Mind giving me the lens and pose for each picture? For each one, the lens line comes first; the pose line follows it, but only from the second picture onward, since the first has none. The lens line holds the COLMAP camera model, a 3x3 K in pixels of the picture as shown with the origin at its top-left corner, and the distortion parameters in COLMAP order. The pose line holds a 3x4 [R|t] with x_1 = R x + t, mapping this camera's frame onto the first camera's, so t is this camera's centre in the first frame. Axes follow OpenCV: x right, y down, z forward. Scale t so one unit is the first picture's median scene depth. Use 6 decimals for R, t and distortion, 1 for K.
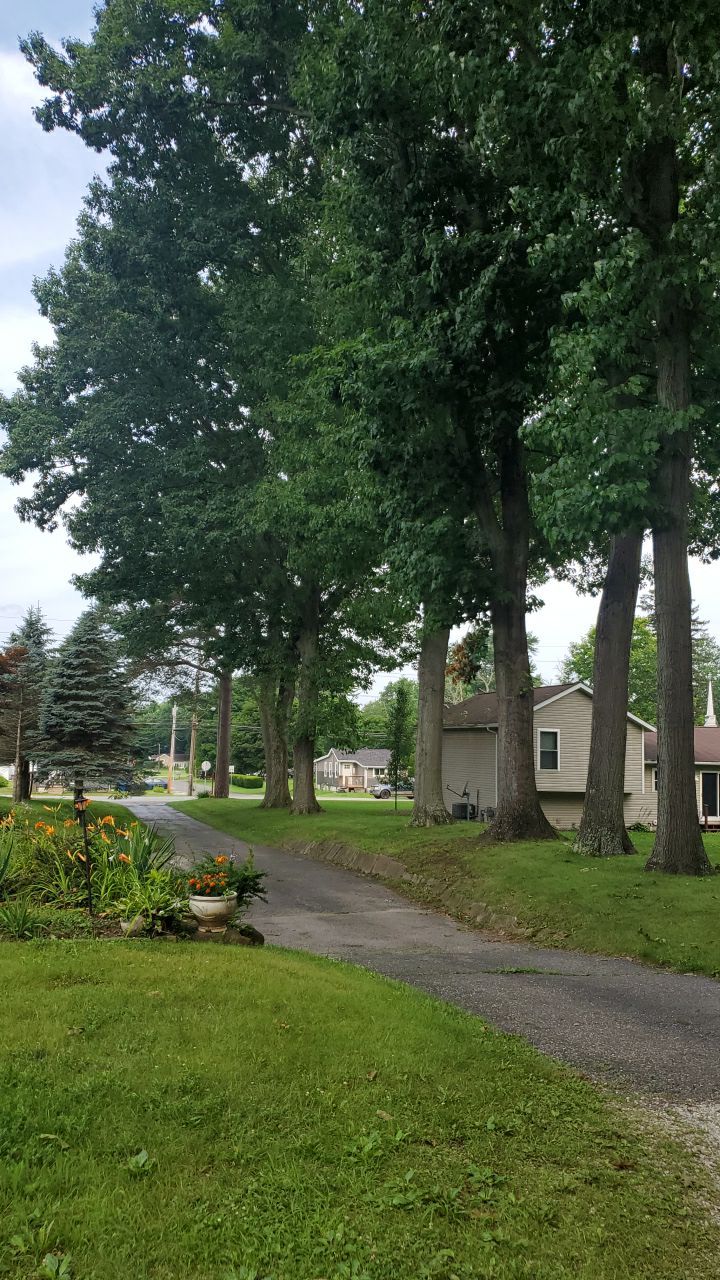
lens RADIAL K [[898.1, 0, 360.0], [0, 898.1, 640.0], [0, 0, 1]] dist [0.027296, 0.000059]
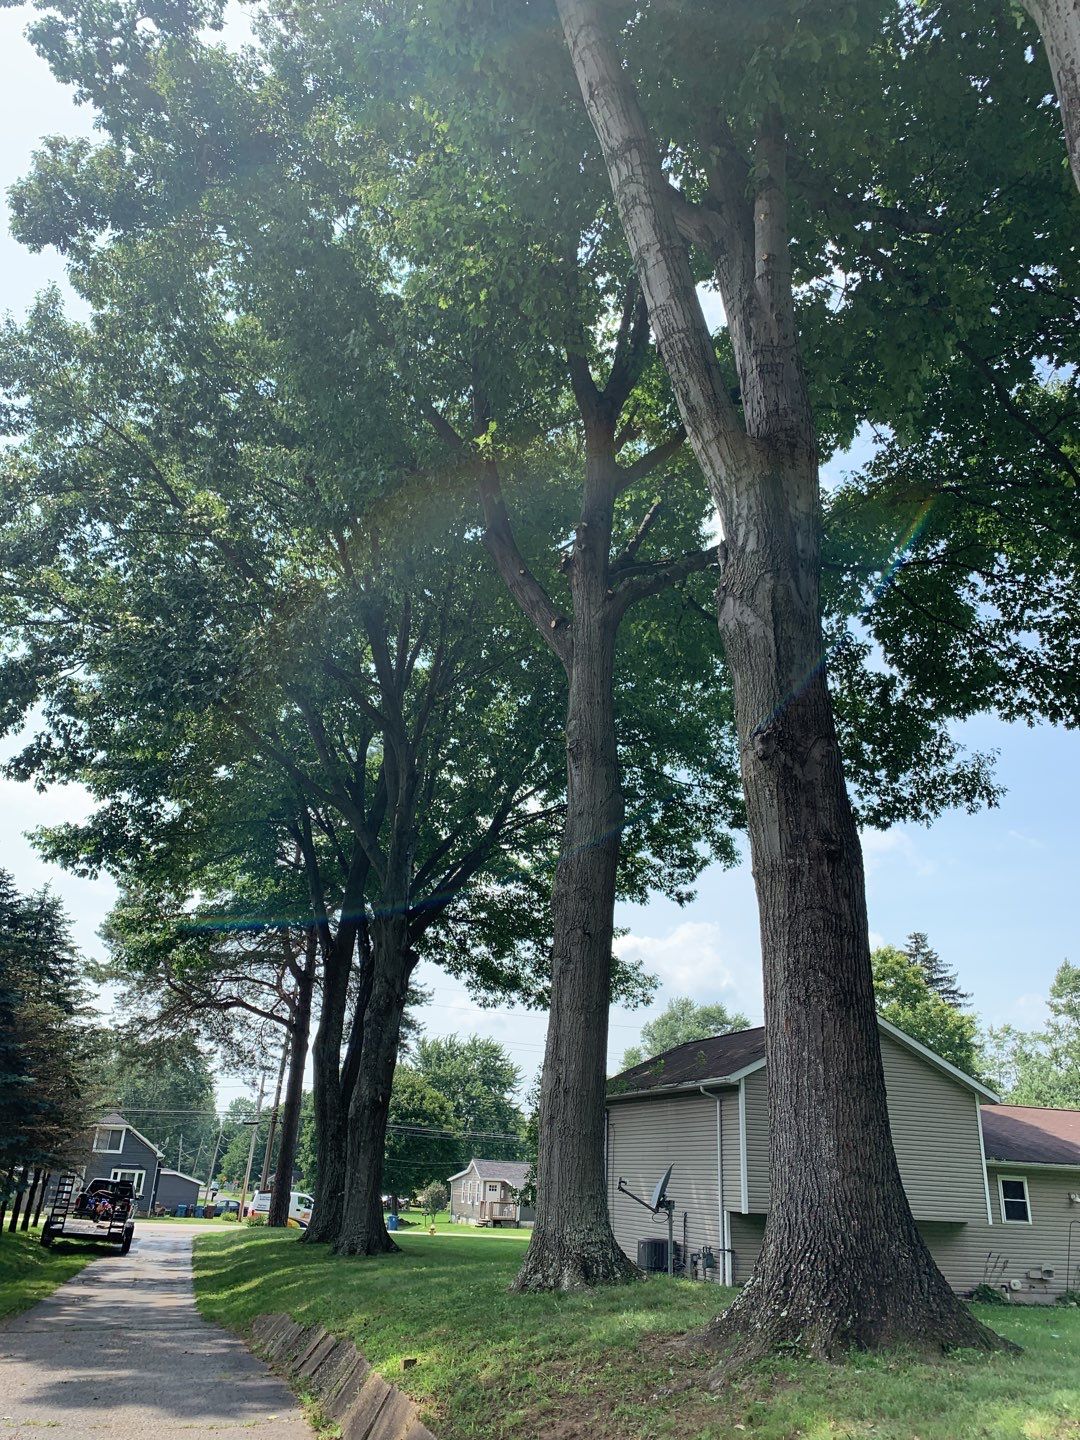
lens RADIAL K [[1064.1, 0, 540.0], [0, 1064.1, 720.0], [0, 0, 1]] dist [0.015691, -0.027098]
pose [[0.999842, 0.016604, 0.006286, 0.032176], [-0.014212, 0.960727, -0.277132, 0.056762], [-0.010641, 0.276999, 0.960811, 0.281357]]
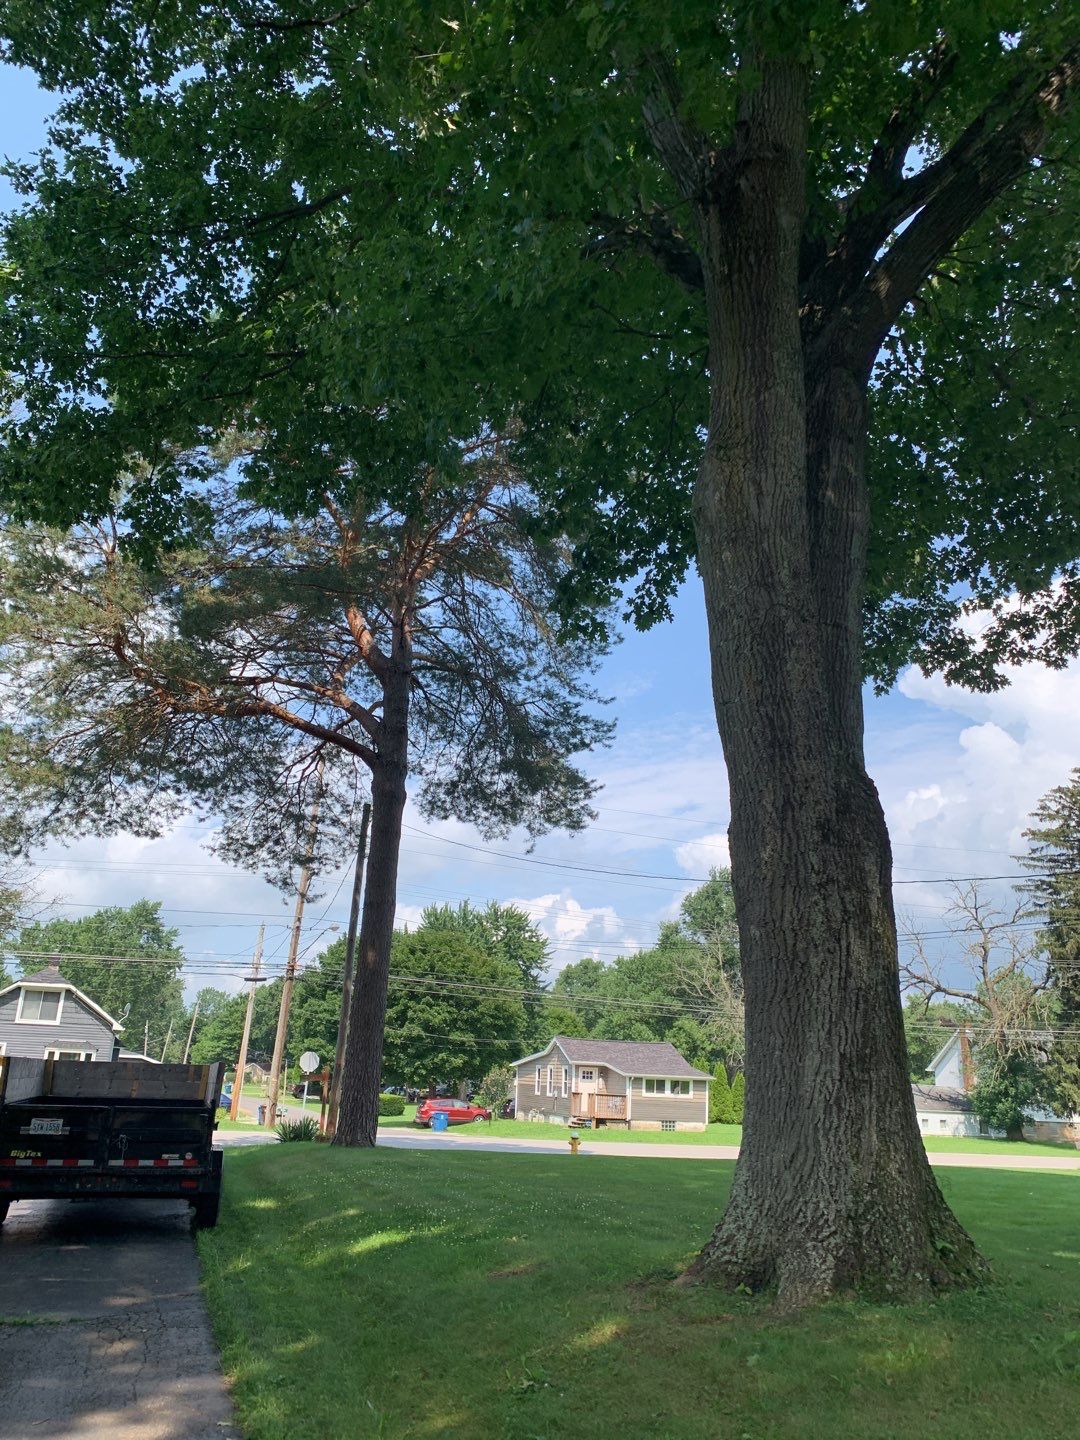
lens RADIAL K [[1071.0, 0, 540.0], [0, 1071.0, 720.0], [0, 0, 1]] dist [0.005295, -0.008516]
pose [[0.998703, 0.027580, 0.042799, -0.193016], [-0.018982, 0.981668, -0.189651, 0.164764], [-0.047245, 0.188592, 0.980918, 1.023754]]
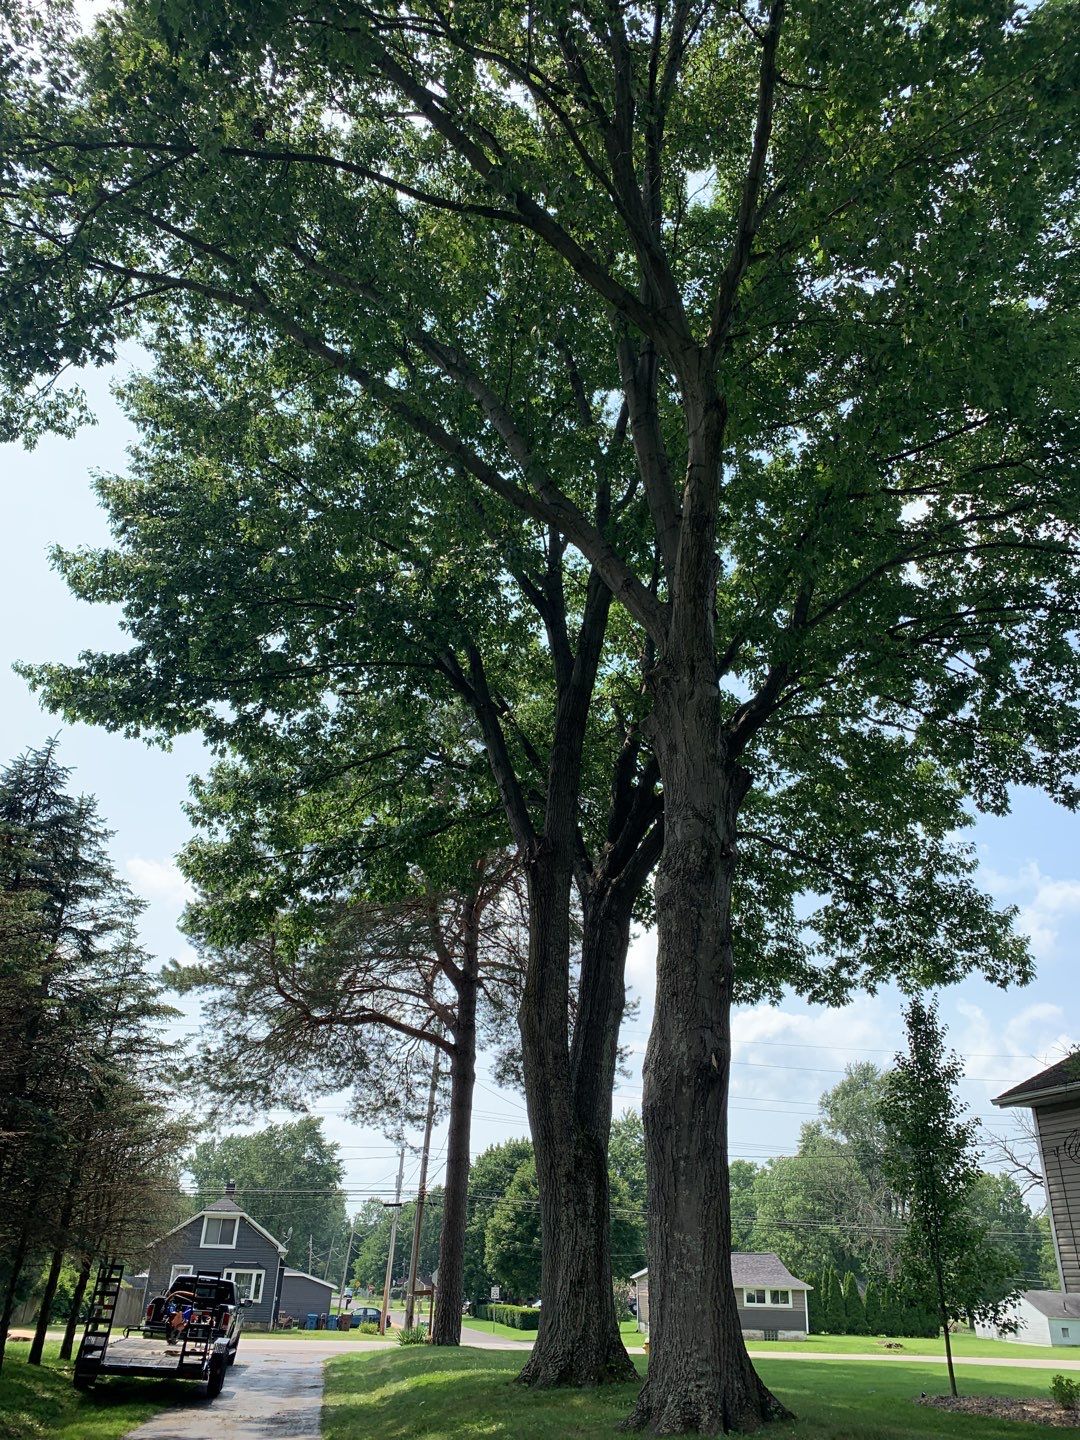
lens RADIAL K [[1070.2, 0, 554.8], [0, 1070.2, 720.4], [0, 0, 1]] dist [0.006623, -0.009274]
pose [[0.995842, -0.043839, -0.079856, -0.086468], [0.013195, 0.936761, -0.349720, 0.122290], [0.090137, 0.347212, 0.933445, 0.709999]]
